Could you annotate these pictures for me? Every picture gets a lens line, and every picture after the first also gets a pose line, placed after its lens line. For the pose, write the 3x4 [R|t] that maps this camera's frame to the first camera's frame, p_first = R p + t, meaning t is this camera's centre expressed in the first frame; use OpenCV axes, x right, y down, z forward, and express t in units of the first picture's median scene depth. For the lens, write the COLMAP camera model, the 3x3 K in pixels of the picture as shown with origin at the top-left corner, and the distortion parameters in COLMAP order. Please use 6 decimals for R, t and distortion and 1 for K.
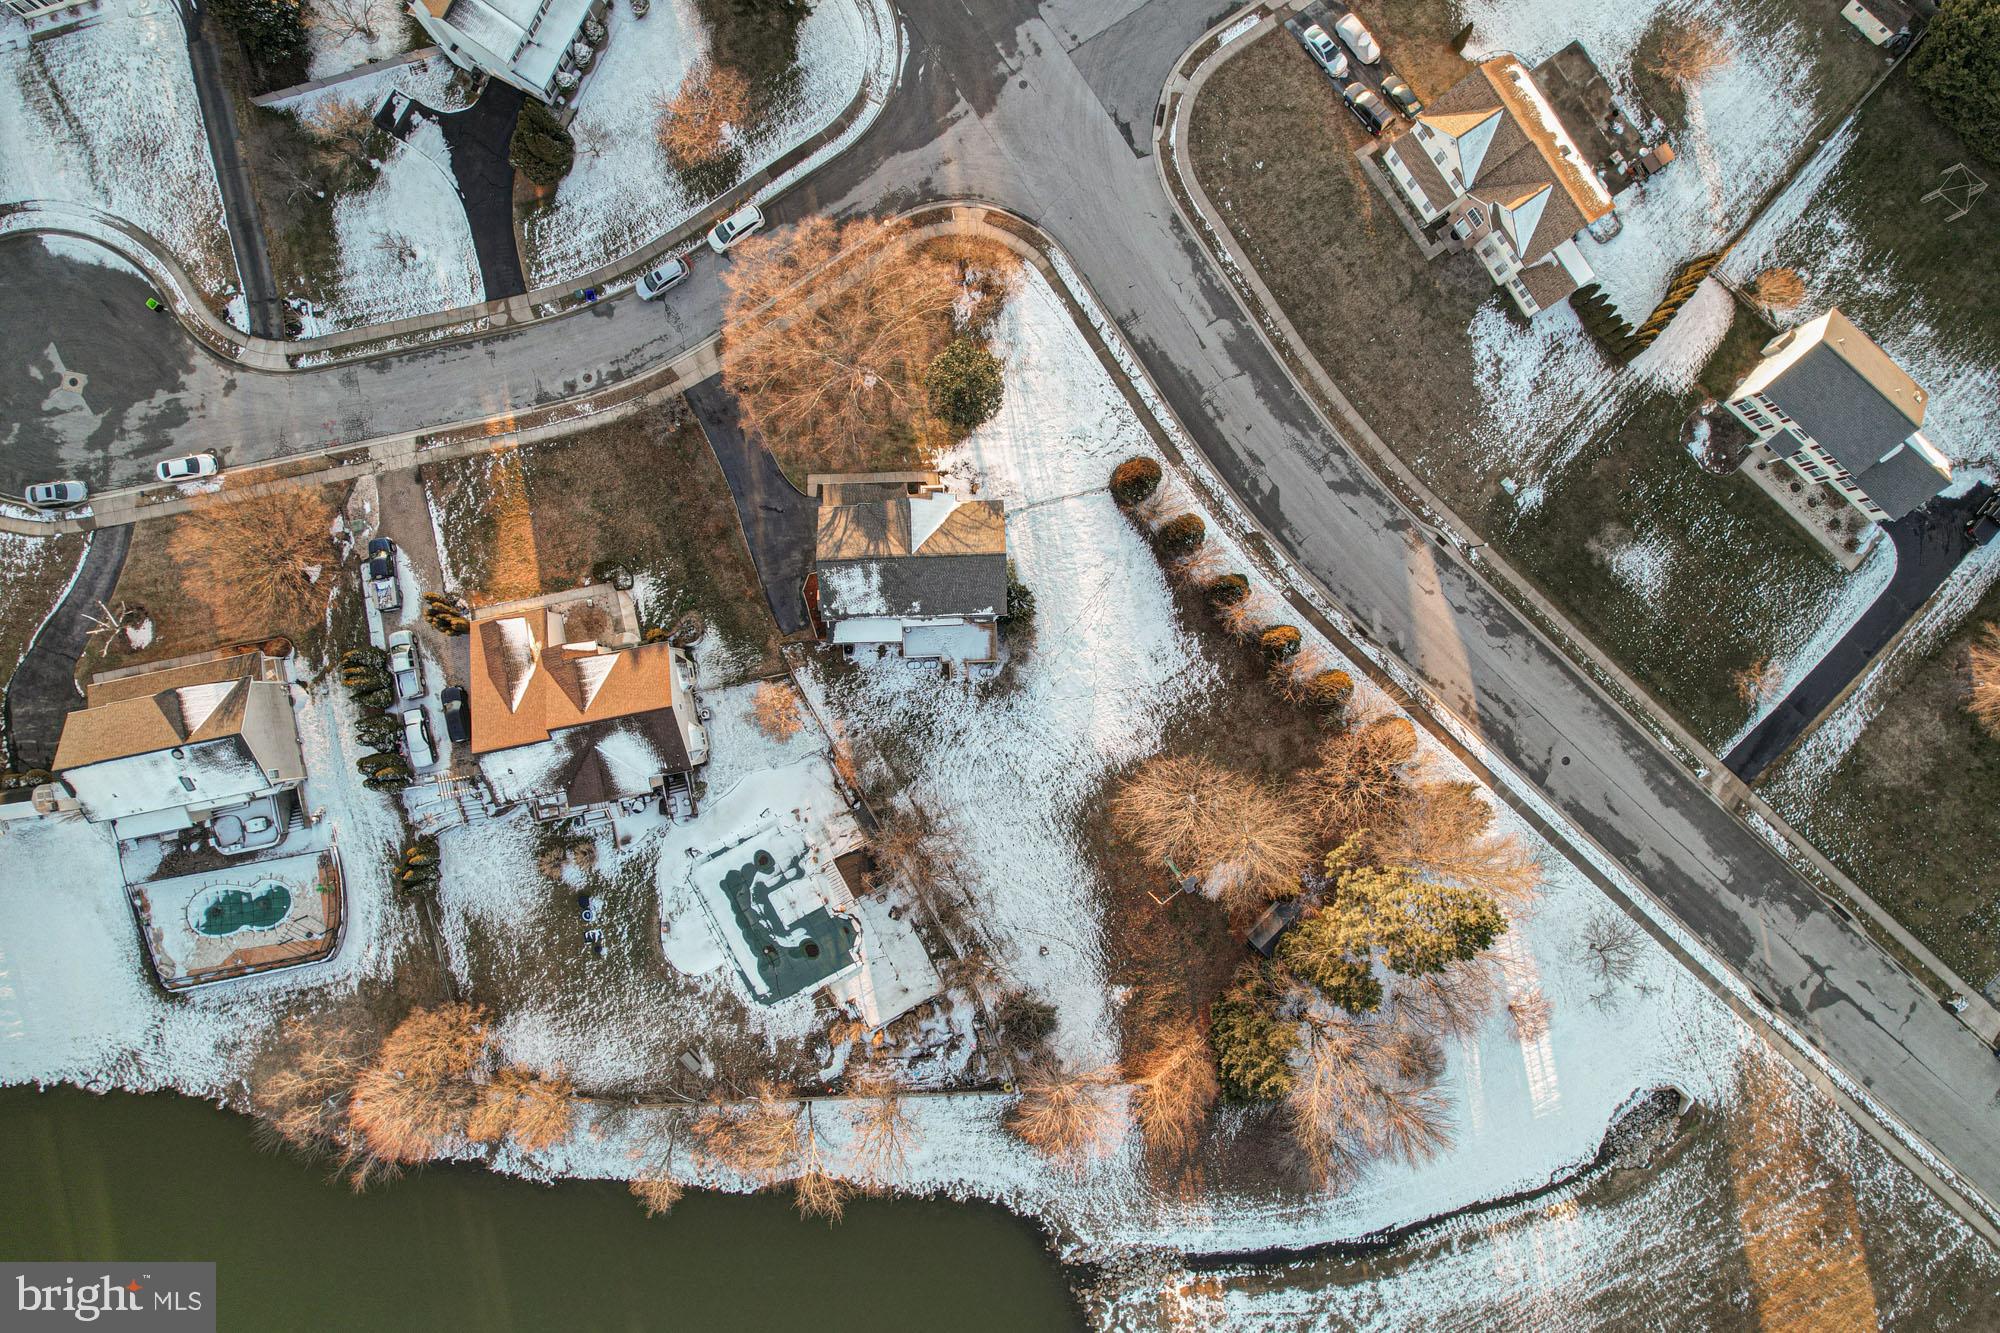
lens RADIAL K [[1285.5, 0, 992.1], [0, 1285.5, 682.9], [0, 0, 1]] dist [-0.080942, 0.073927]
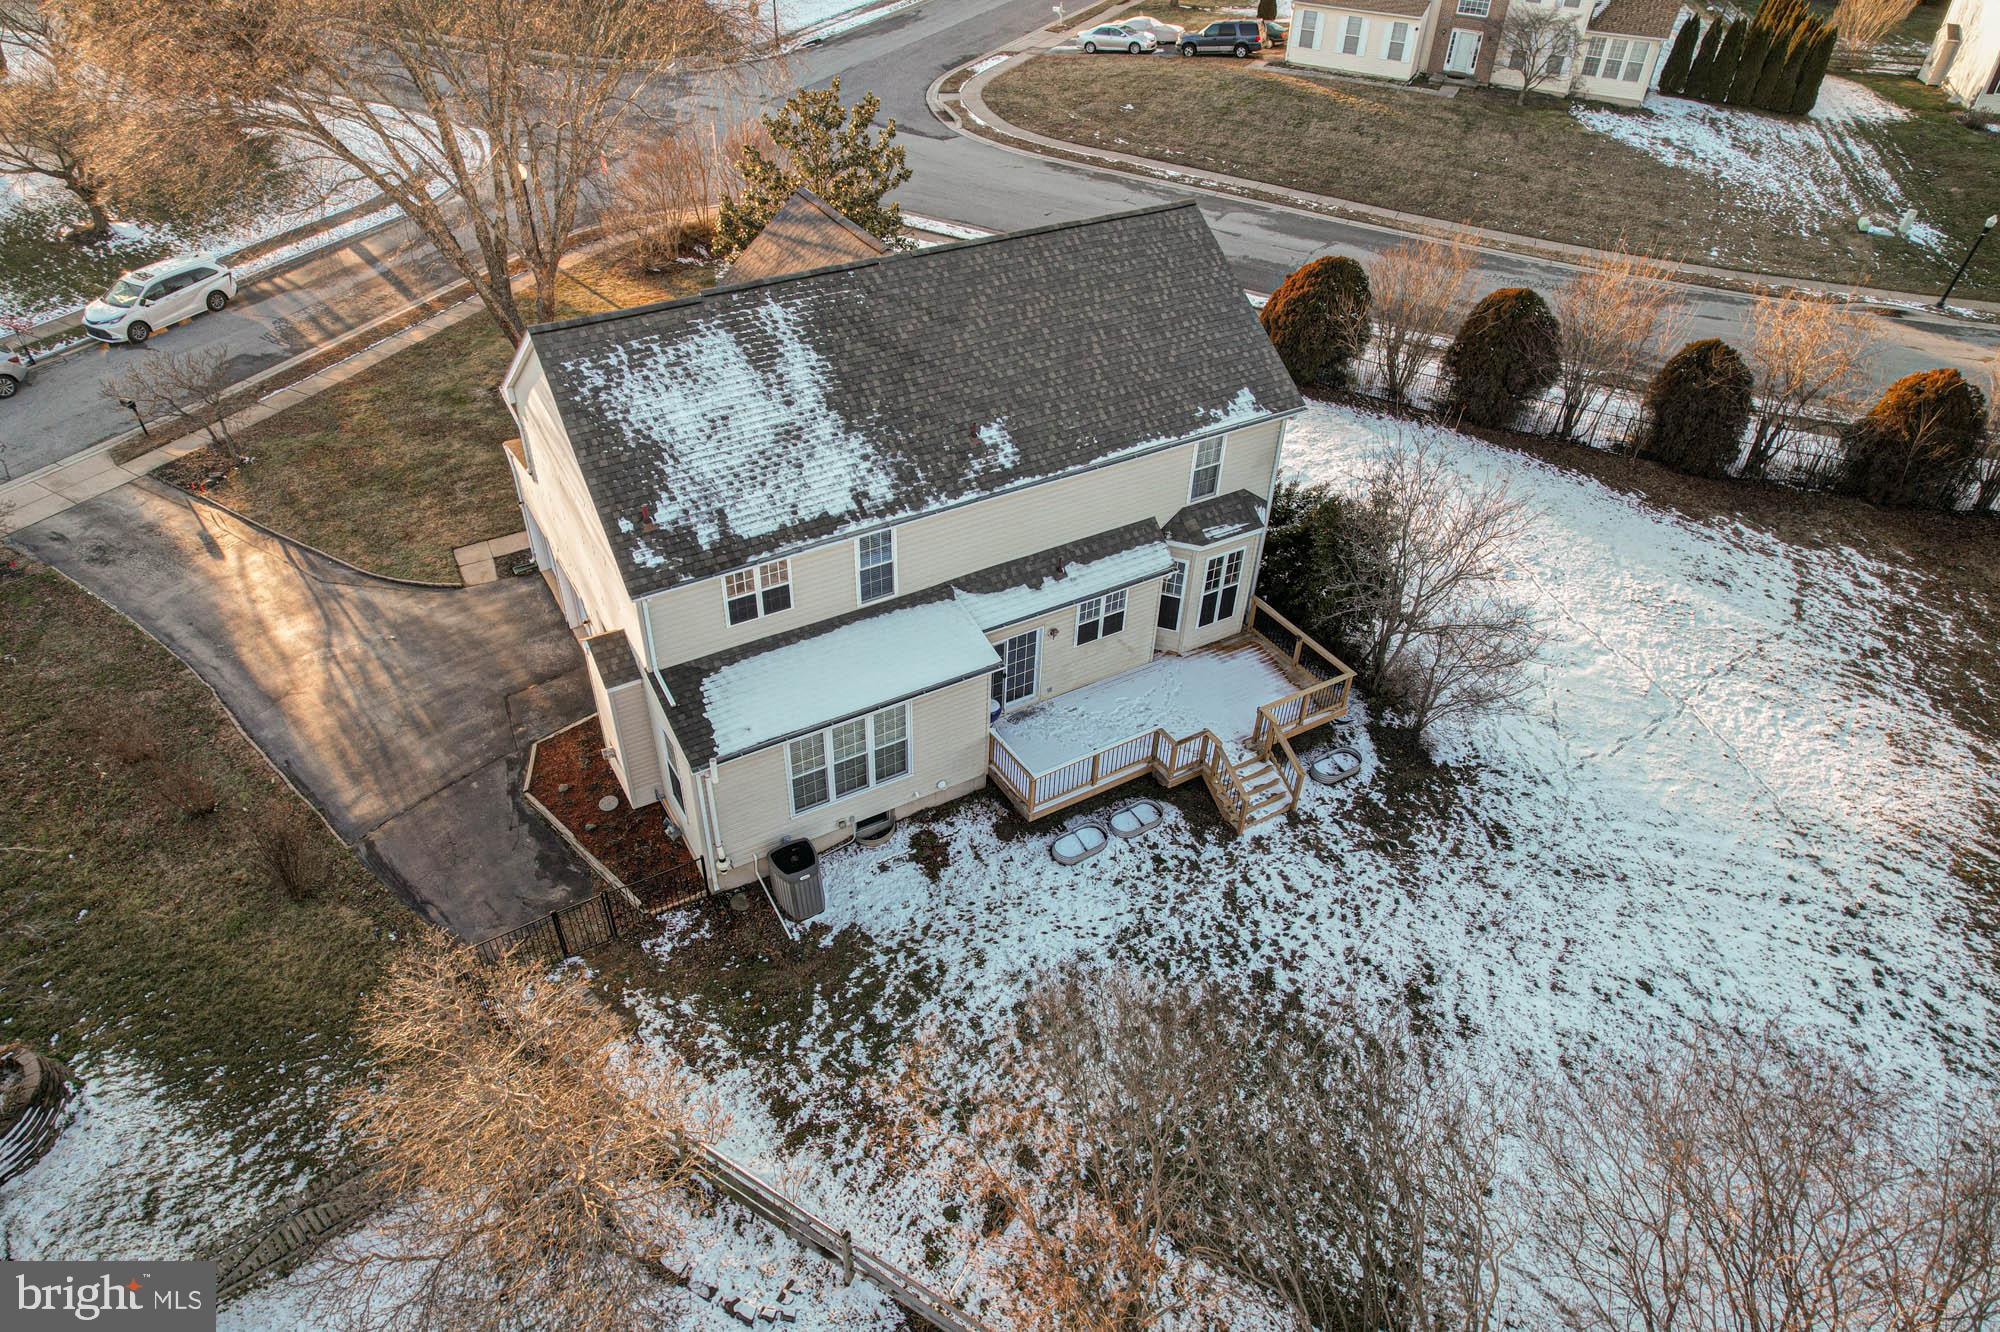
lens RADIAL K [[1278.7, 0, 992.1], [0, 1278.7, 687.0], [0, 0, 1]] dist [-0.074618, 0.064669]
pose [[0.877308, -0.301204, 0.373639, -0.152373], [0.479791, 0.568983, -0.667877, 0.117446], [-0.011427, 0.765202, 0.643689, 0.821526]]
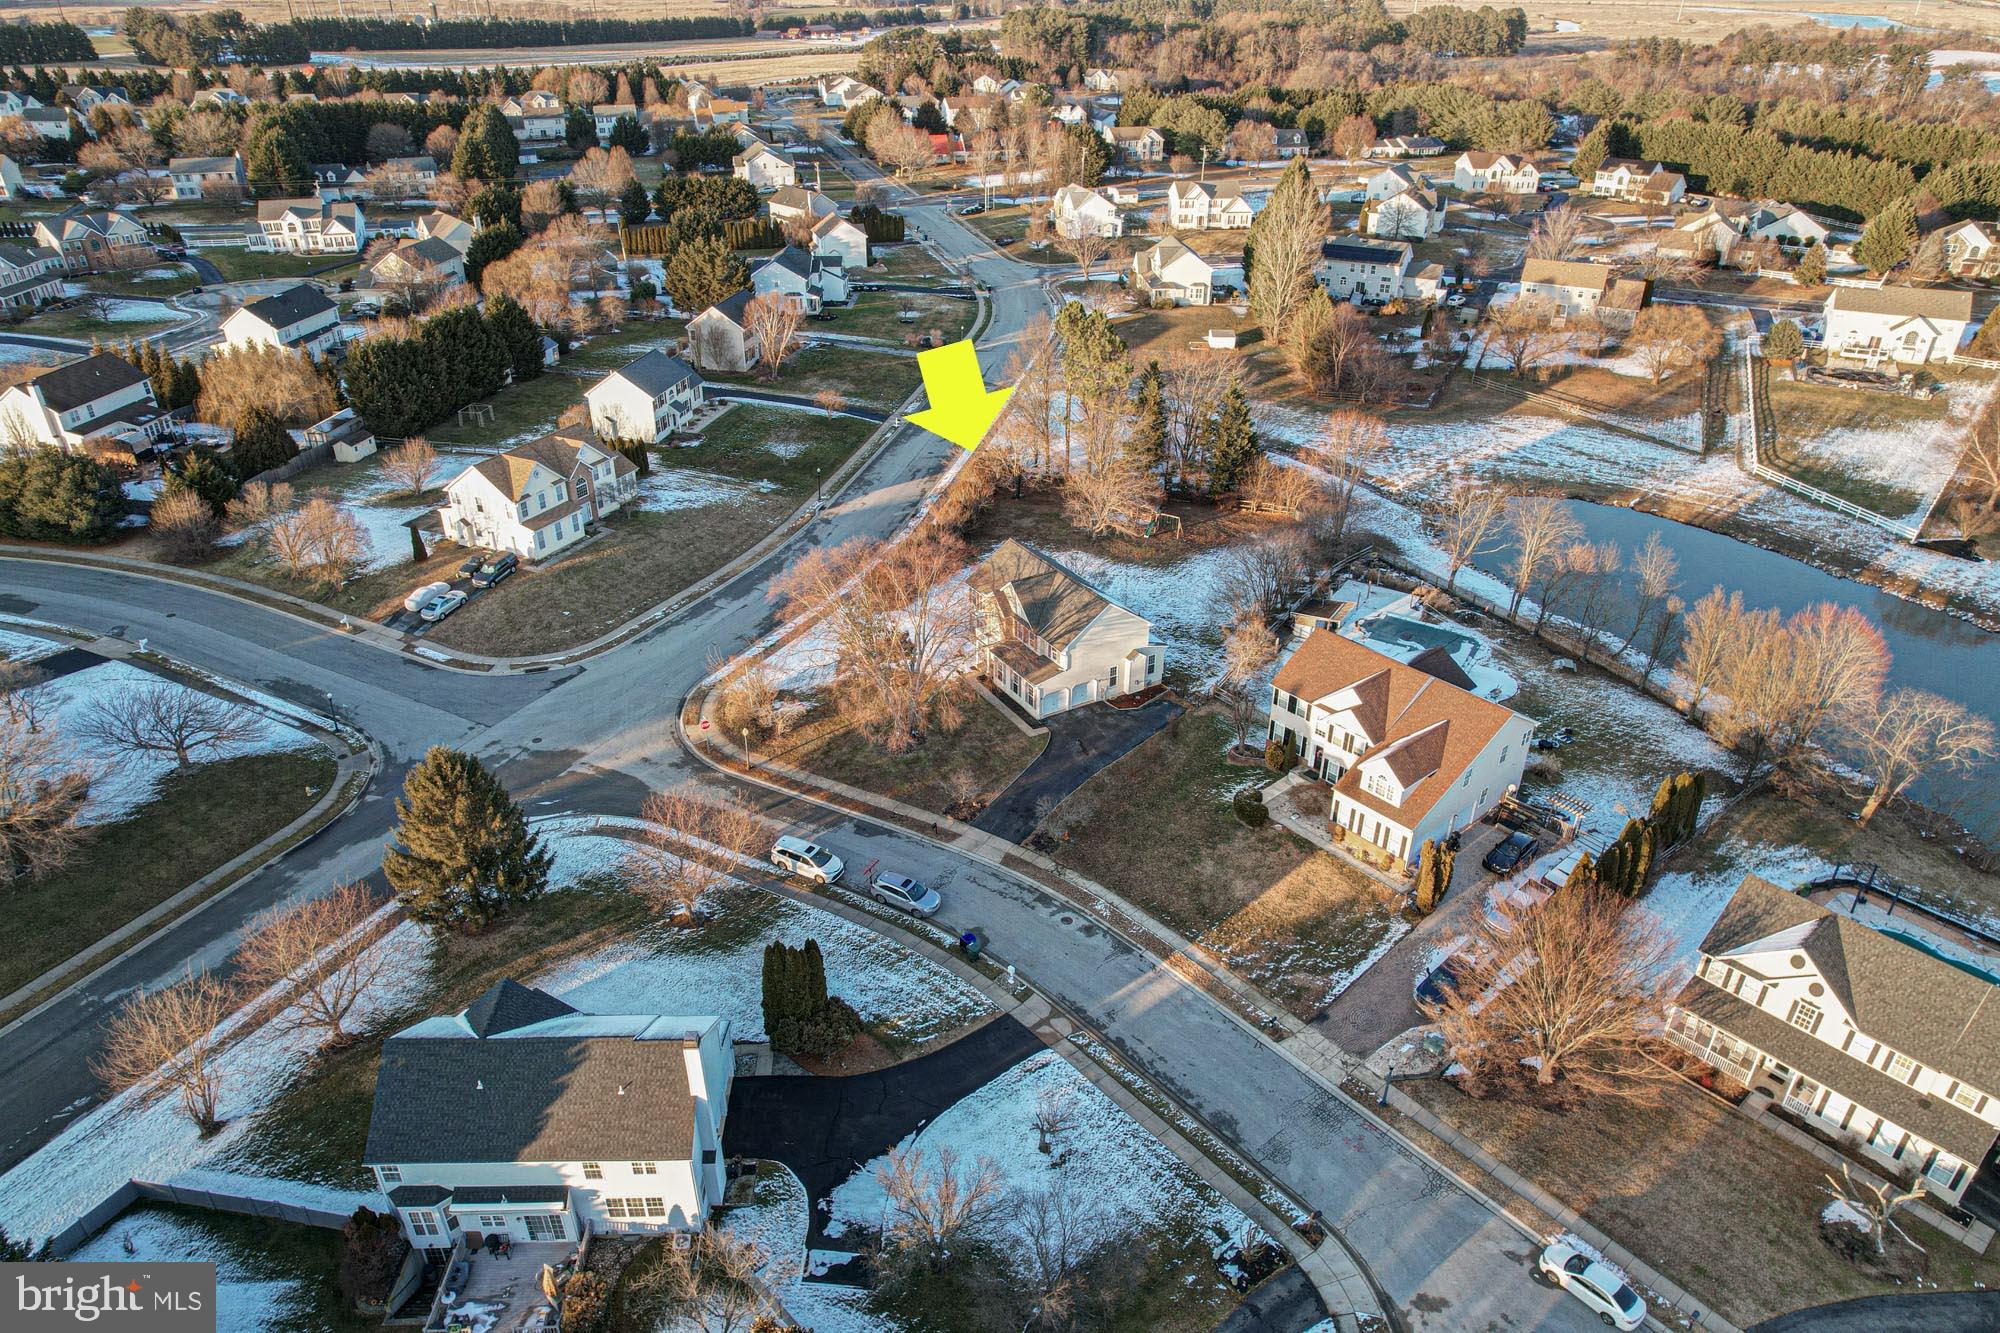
lens RADIAL K [[1285.5, 0, 992.1], [0, 1285.5, 682.9], [0, 0, 1]] dist [-0.080942, 0.073927]
pose [[-0.485881, -0.451043, 0.748652, -0.794837], [0.873873, -0.234740, 0.425726, -0.563860], [-0.016282, 0.861079, 0.508210, 0.494268]]
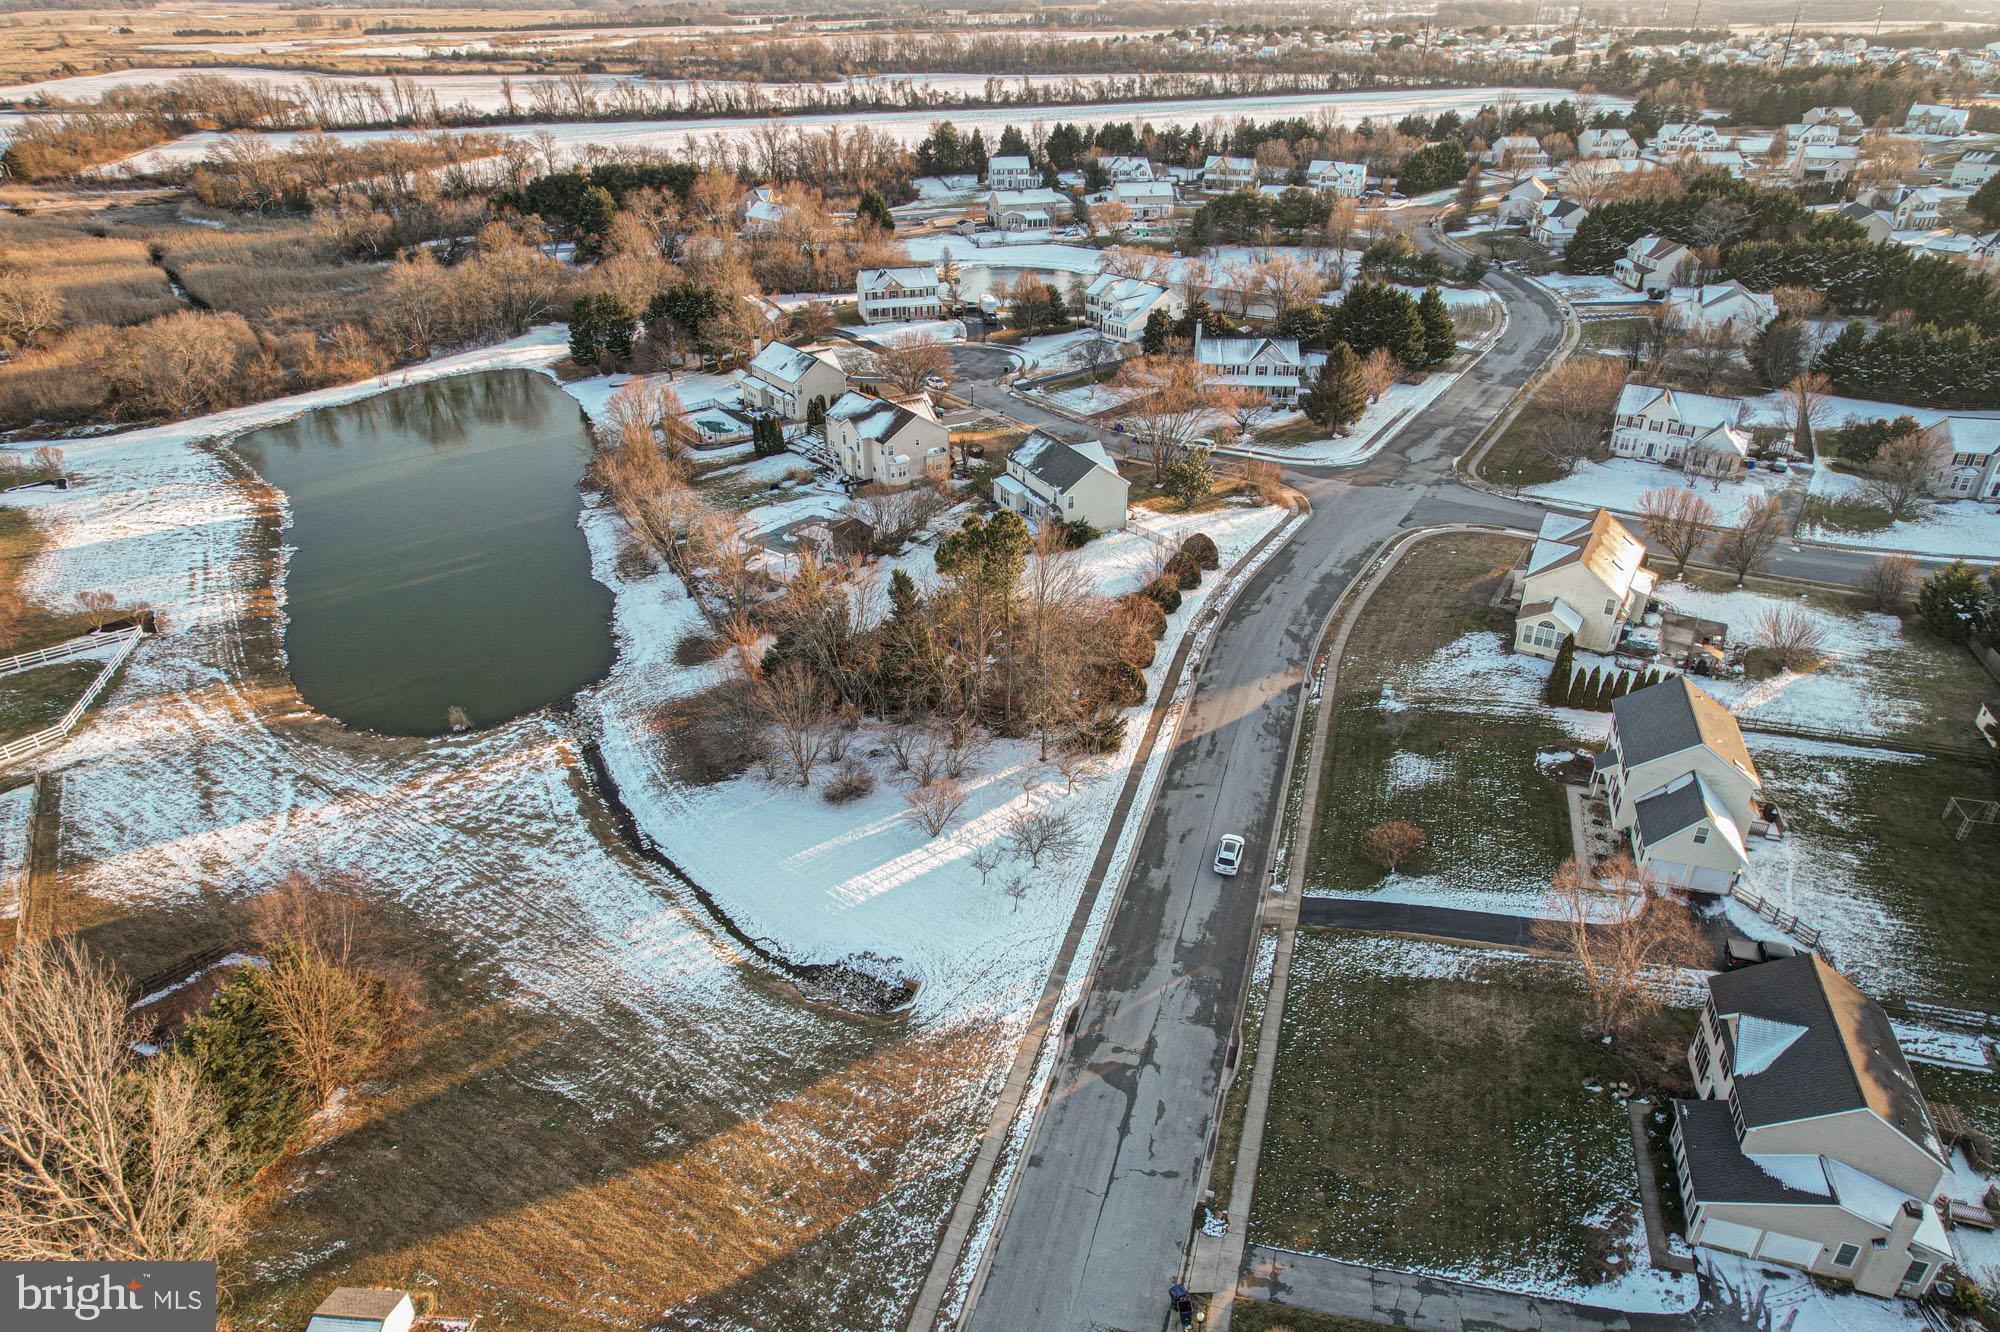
lens RADIAL K [[1289.7, 0, 992.6], [0, 1289.7, 672.7], [0, 0, 1]] dist [-0.073614, 0.067649]
pose [[0.413124, 0.417217, -0.809480, 1.142652], [-0.910484, 0.207422, -0.357764, 0.533587], [0.018639, 0.884820, 0.465560, 0.476916]]
